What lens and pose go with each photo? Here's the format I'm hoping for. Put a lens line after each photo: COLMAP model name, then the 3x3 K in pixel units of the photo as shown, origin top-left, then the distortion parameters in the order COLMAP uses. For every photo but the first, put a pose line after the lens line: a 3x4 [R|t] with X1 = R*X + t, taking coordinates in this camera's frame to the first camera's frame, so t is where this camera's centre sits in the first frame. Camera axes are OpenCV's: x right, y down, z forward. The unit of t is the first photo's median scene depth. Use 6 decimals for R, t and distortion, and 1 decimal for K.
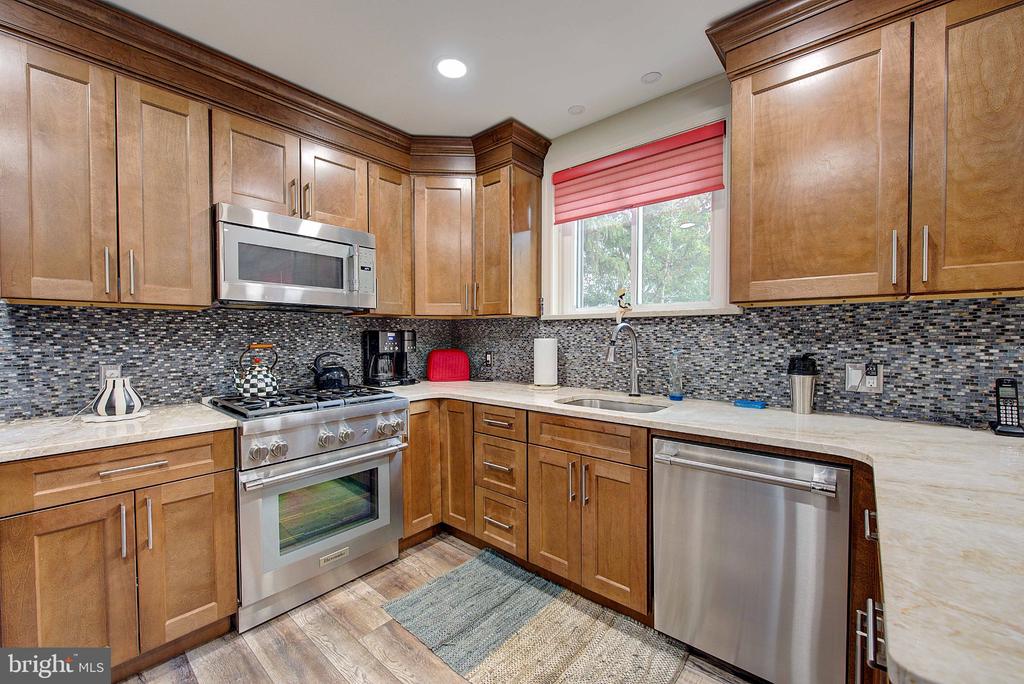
lens RADIAL K [[405.3, 0, 508.0], [0, 405.3, 343.6], [0, 0, 1]] dist [-0.001041, -0.001059]
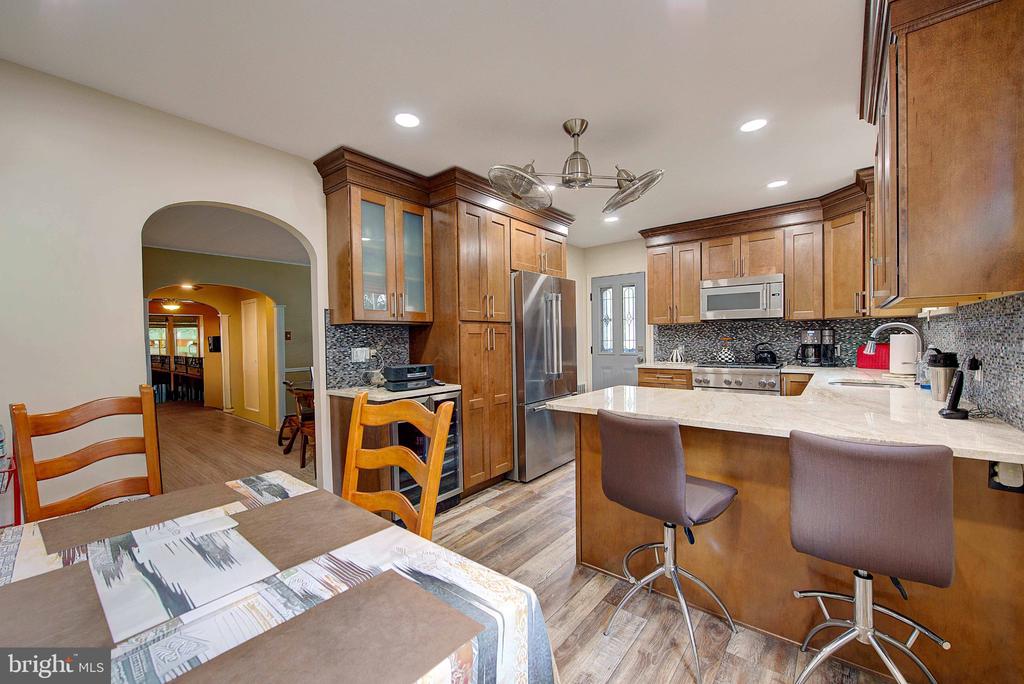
lens RADIAL K [[405.3, 0, 508.4], [0, 405.3, 342.0], [0, 0, 1]] dist [-0.001041, -0.001059]
pose [[0.032614, 0.013315, -0.999379, 1.335664], [-0.008111, 0.999882, 0.013057, 0.004075], [0.999435, 0.007680, 0.032718, -0.197558]]
